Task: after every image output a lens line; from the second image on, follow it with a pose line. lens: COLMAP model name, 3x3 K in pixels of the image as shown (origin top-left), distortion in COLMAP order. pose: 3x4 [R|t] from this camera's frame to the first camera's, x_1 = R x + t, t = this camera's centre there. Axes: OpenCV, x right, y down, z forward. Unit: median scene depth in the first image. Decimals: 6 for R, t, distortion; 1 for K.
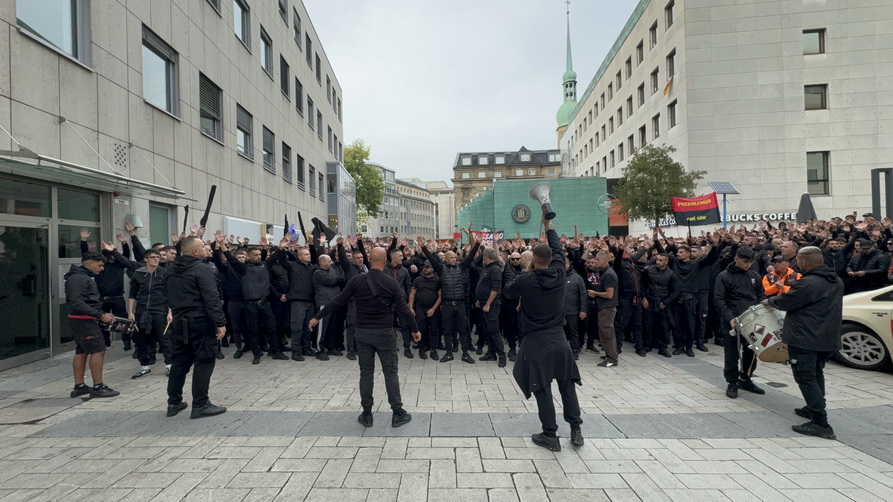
lens RADIAL K [[421.1, 0, 446.0], [0, 421.1, 255.2], [0, 0, 1]] dist [0.001365, -0.000264]
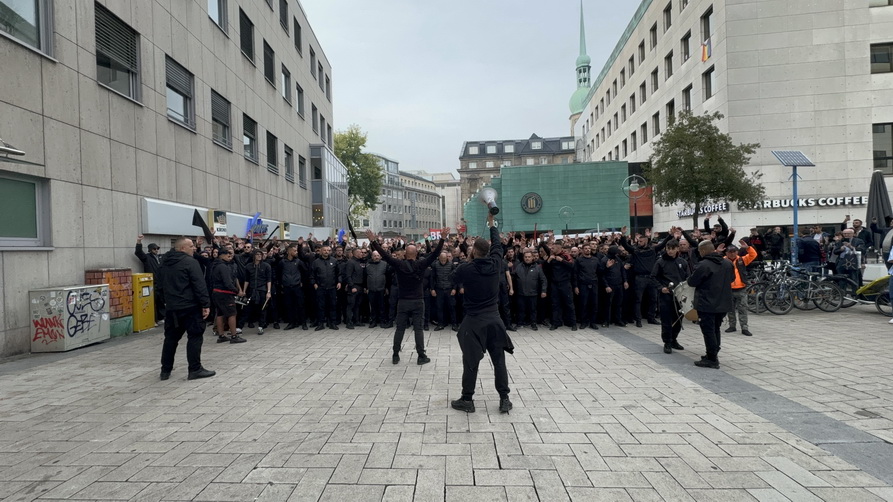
lens RADIAL K [[421.1, 0, 447.2], [0, 421.1, 254.0], [0, 0, 1]] dist [0.001365, -0.000264]
pose [[0.999701, -0.005318, -0.023869, 0.023807], [0.005465, 0.999966, 0.006123, 0.004121], [0.023836, -0.006252, 0.999696, 0.123668]]
